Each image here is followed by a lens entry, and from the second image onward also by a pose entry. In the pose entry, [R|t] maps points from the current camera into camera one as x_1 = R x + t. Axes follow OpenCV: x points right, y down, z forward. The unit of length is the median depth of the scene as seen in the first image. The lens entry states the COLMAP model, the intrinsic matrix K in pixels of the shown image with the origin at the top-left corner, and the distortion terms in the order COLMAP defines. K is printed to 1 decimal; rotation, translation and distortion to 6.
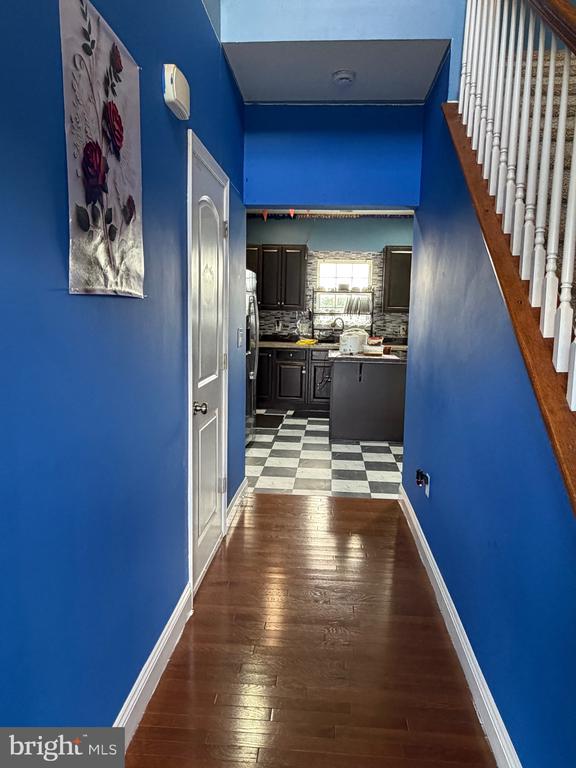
lens RADIAL K [[570.1, 0, 288.0], [0, 570.1, 384.0], [0, 0, 1]] dist [-0.002206, -0.000742]
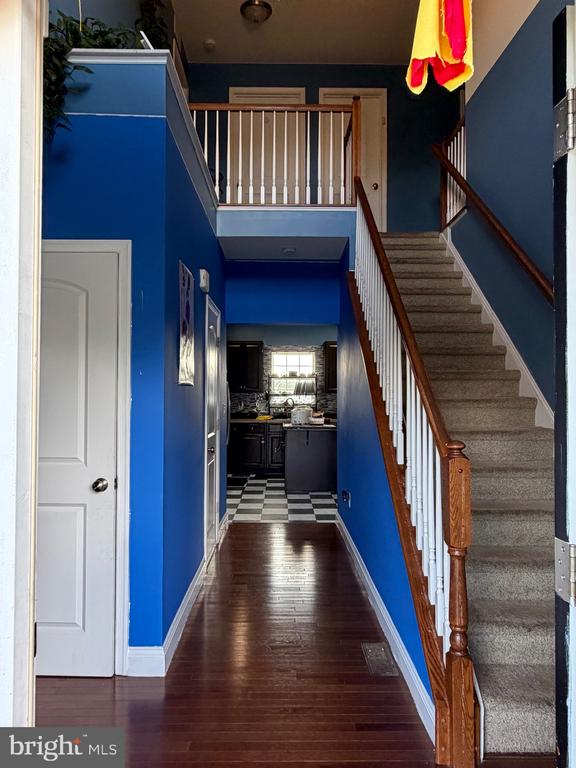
lens RADIAL K [[570.1, 0, 288.0], [0, 570.1, 384.0], [0, 0, 1]] dist [-0.002206, -0.000742]
pose [[0.996146, -0.016244, 0.086199, -0.025799], [0.028580, 0.989184, -0.143872, 0.039009], [-0.082929, 0.145781, 0.985835, -0.275961]]
